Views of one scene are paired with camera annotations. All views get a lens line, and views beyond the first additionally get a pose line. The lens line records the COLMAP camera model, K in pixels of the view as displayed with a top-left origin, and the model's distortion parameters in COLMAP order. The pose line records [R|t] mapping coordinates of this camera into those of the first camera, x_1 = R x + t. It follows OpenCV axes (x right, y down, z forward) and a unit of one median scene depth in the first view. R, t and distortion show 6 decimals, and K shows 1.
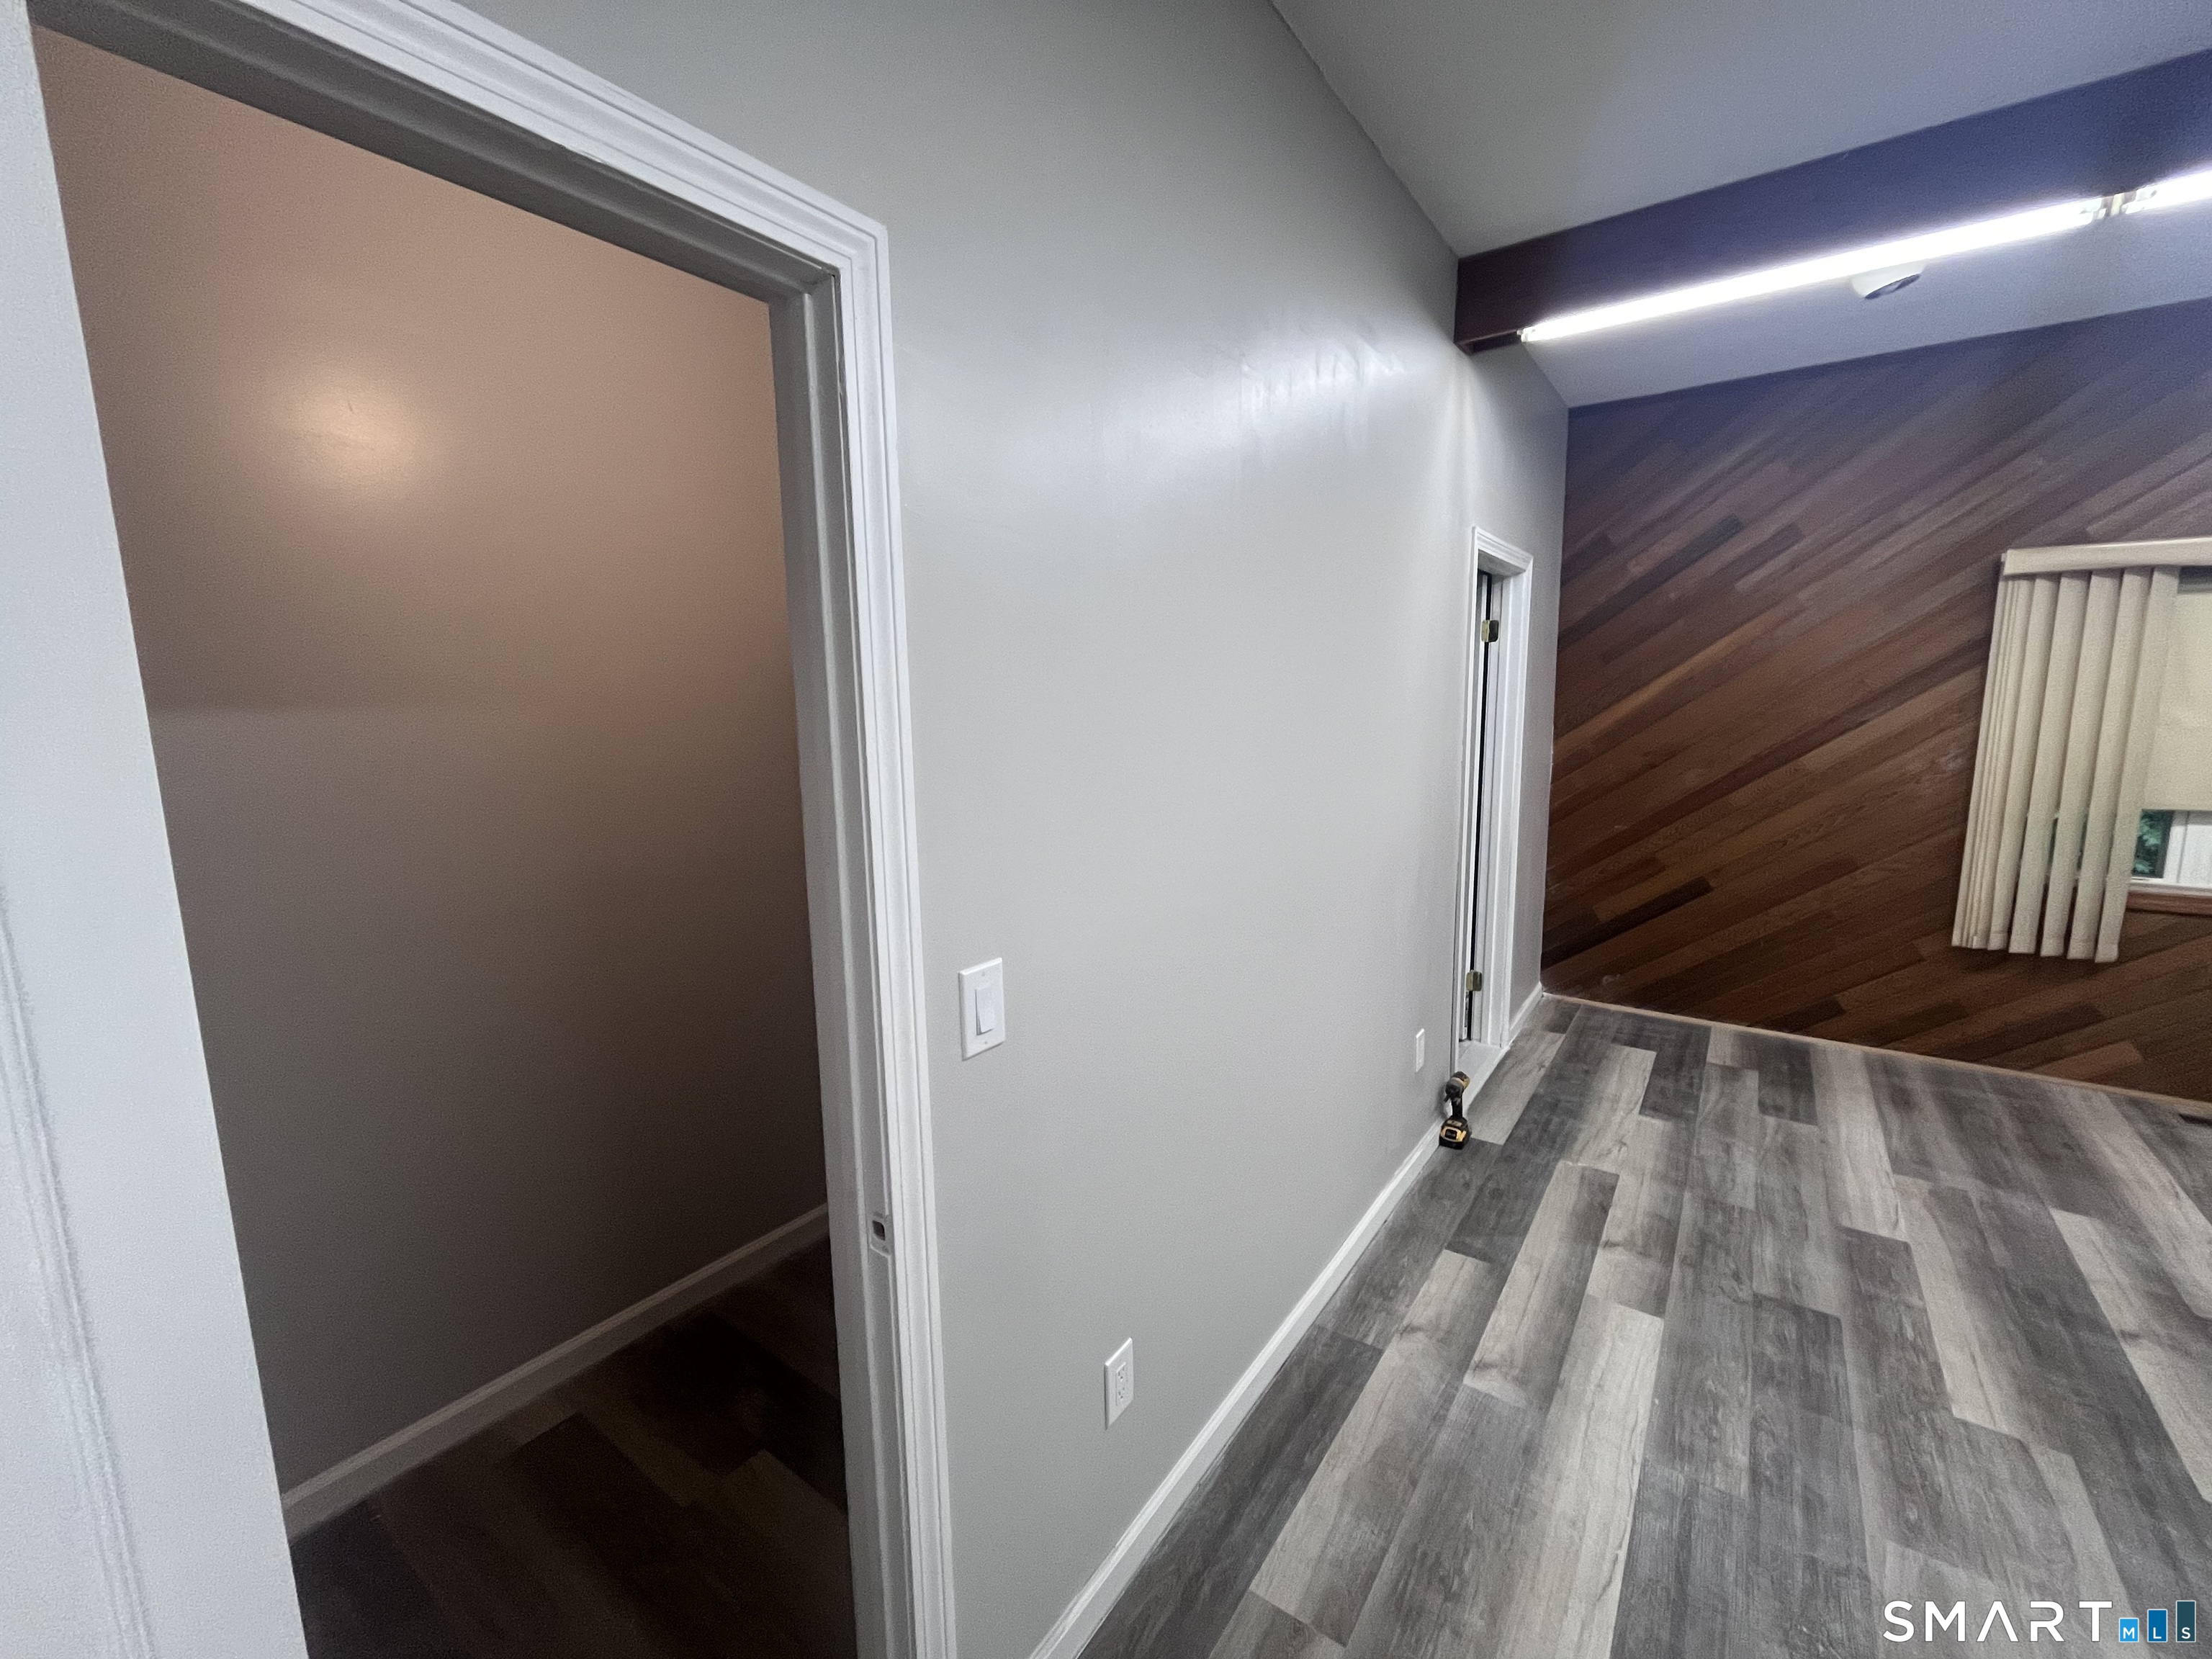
lens RADIAL K [[906.3, 0, 1103.2], [0, 906.3, 824.3], [0, 0, 1]] dist [-0.001868, -0.000069]
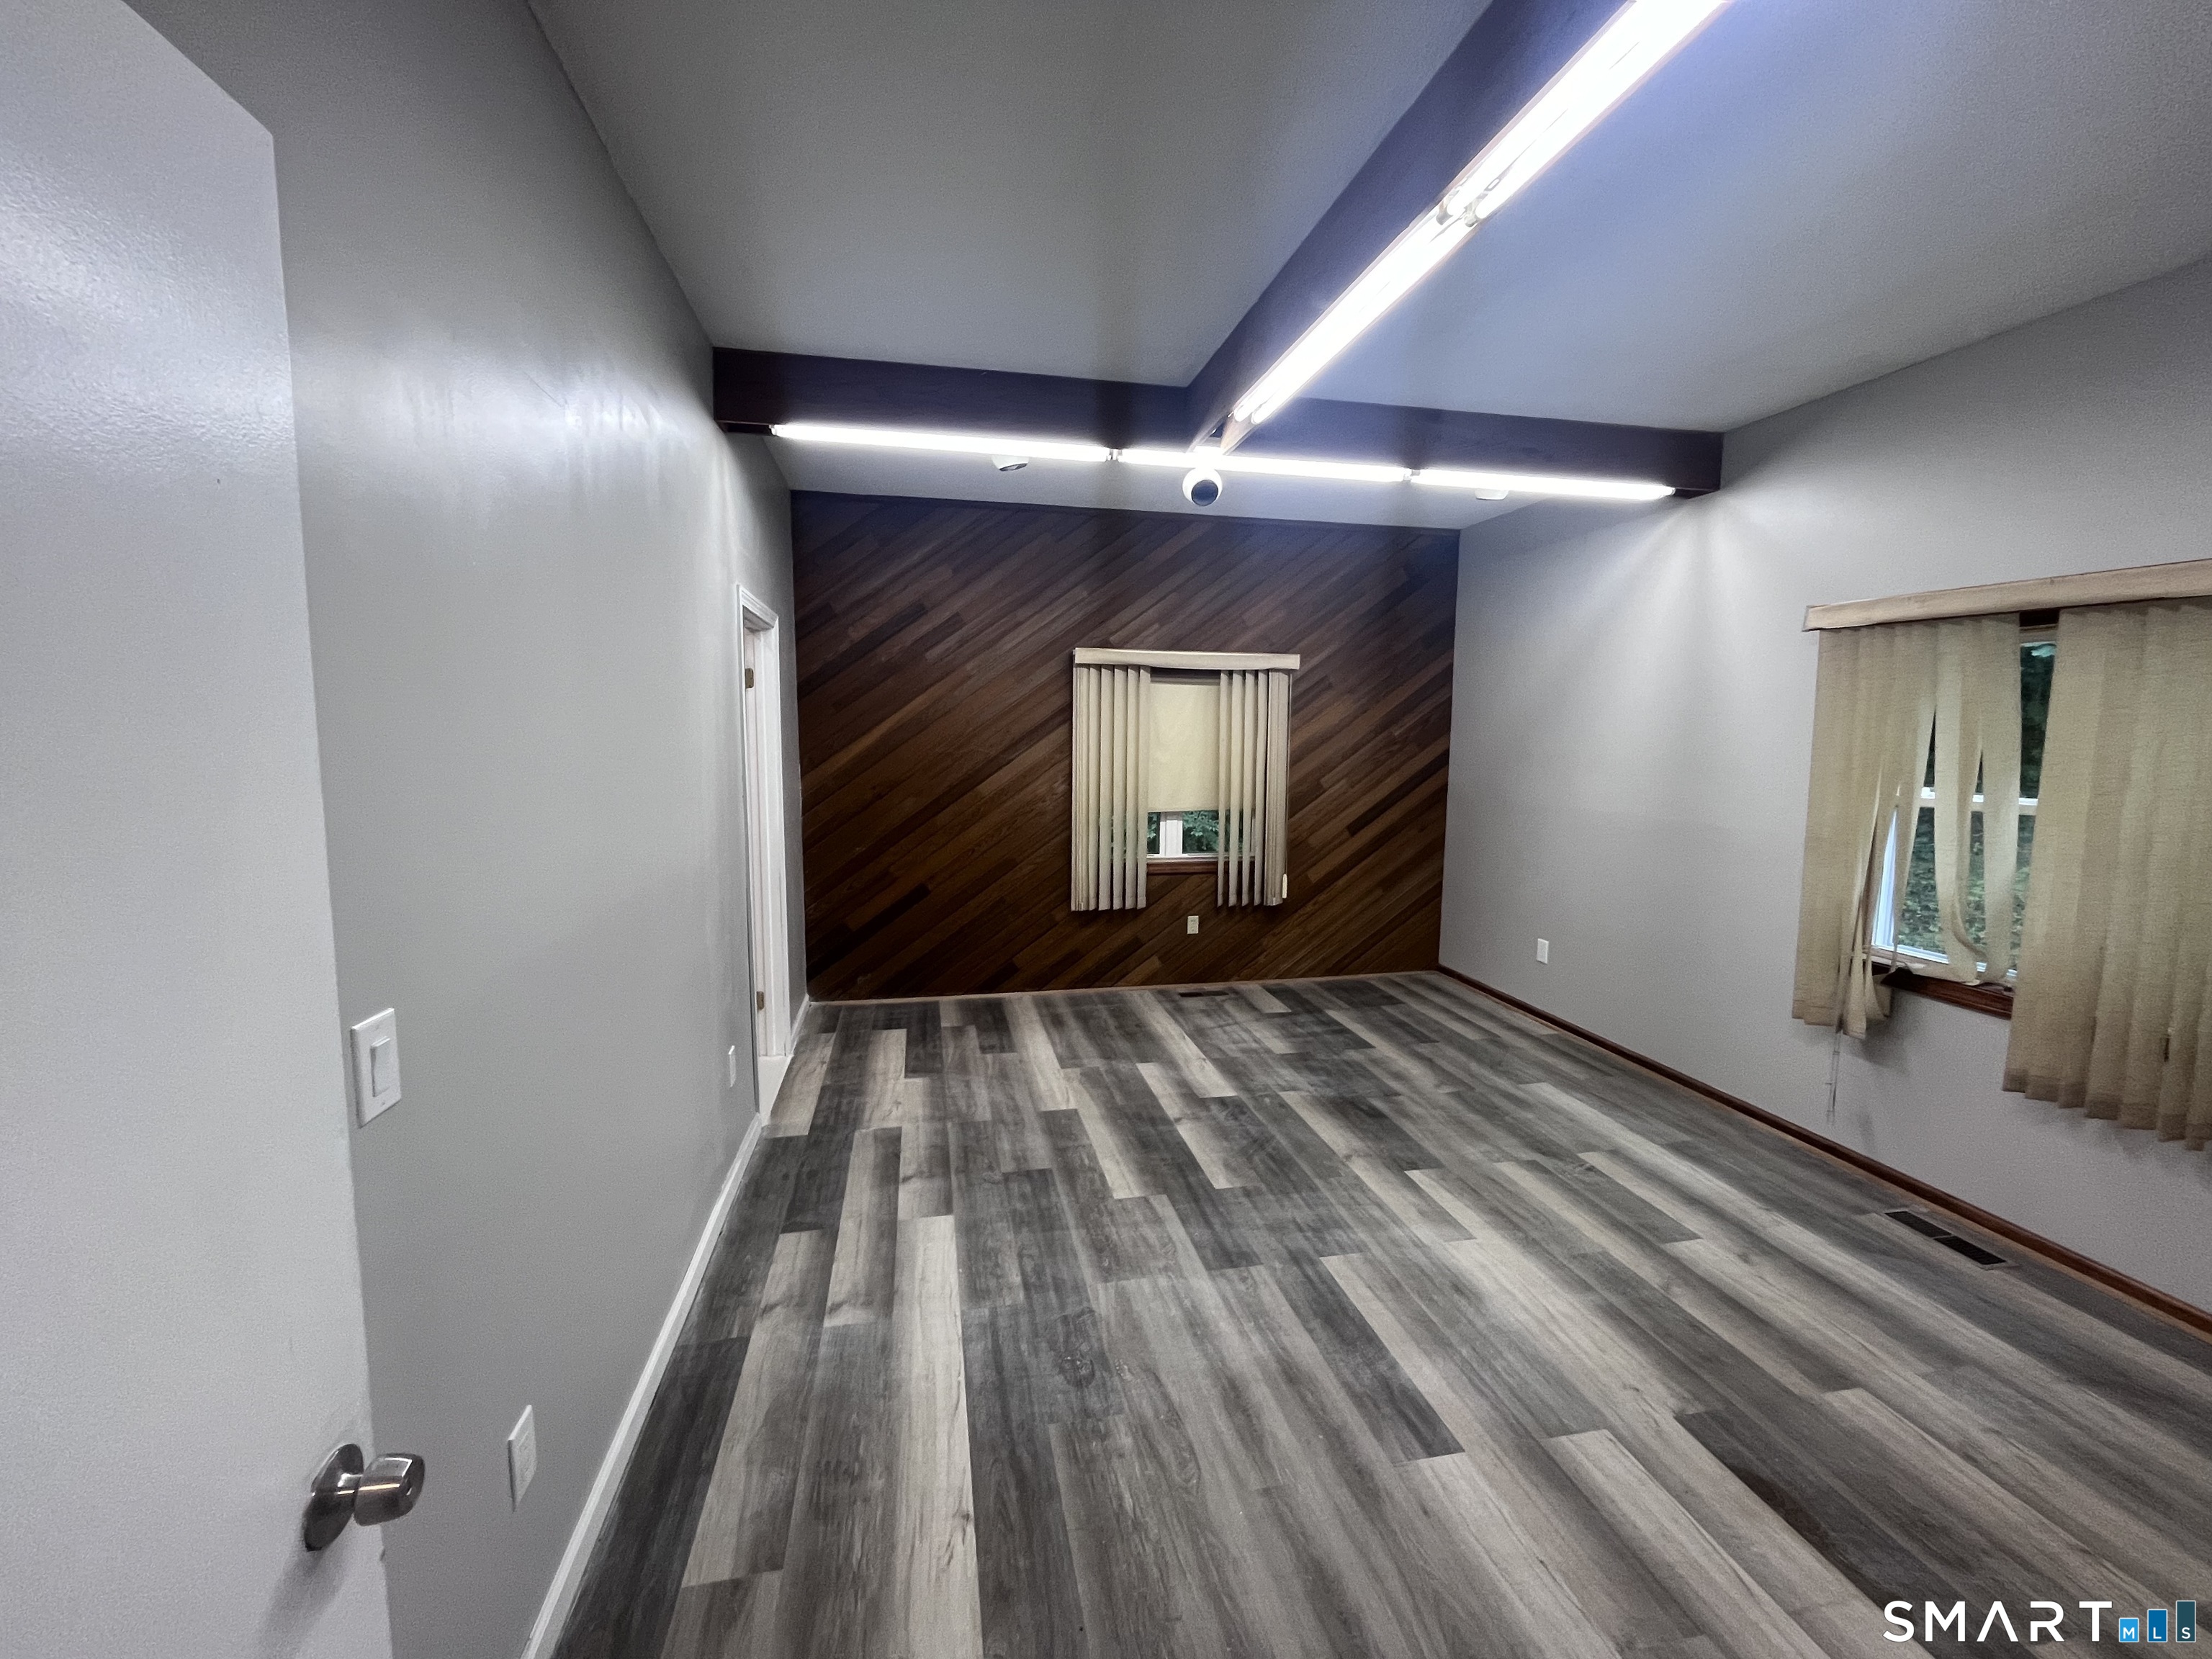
lens RADIAL K [[906.3, 0, 1110.2], [0, 906.3, 820.7], [0, 0, 1]] dist [-0.001868, -0.000069]
pose [[0.674049, -0.050111, 0.736985, -0.125835], [0.088275, 0.996011, -0.013014, 0.015945], [-0.733393, 0.073829, 0.675784, -0.068528]]
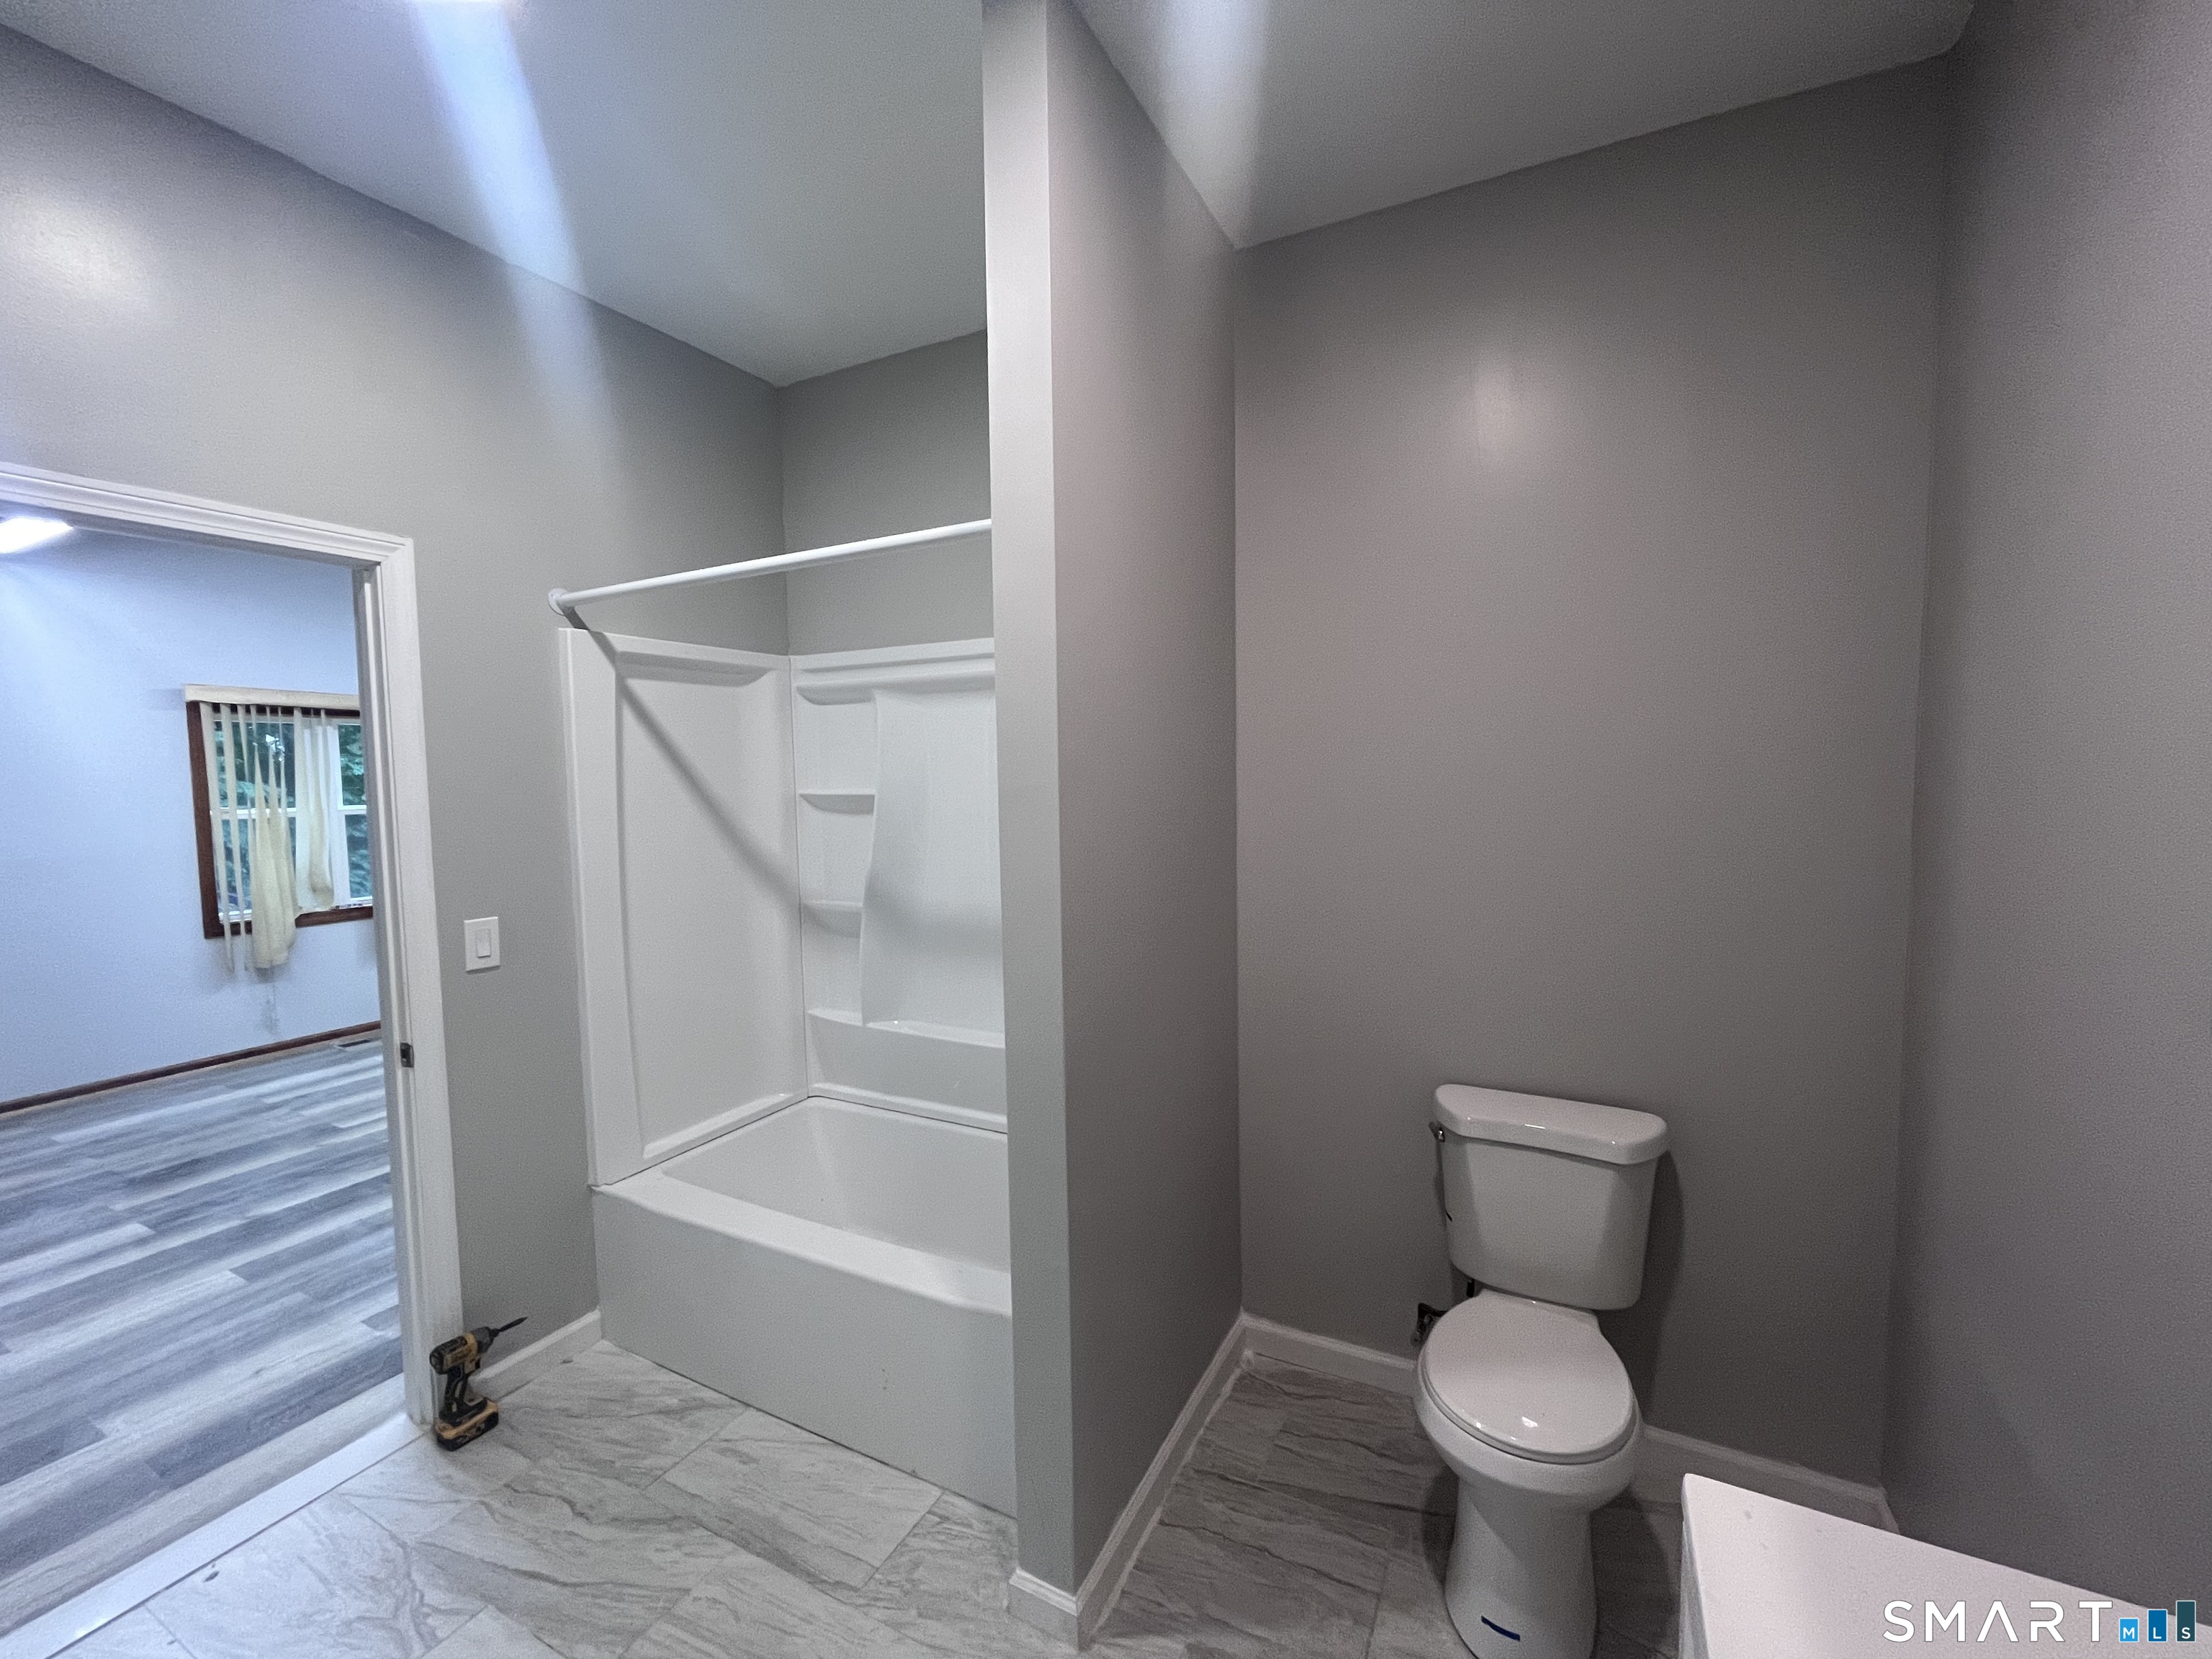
lens RADIAL K [[906.3, 0, 1105.2], [0, 906.3, 831.8], [0, 0, 1]] dist [-0.001868, -0.000069]
pose [[-0.988731, 0.043249, -0.143318, -0.040883], [0.011075, 0.975867, 0.218083, -0.268693], [0.149291, 0.214038, -0.965350, 1.908041]]
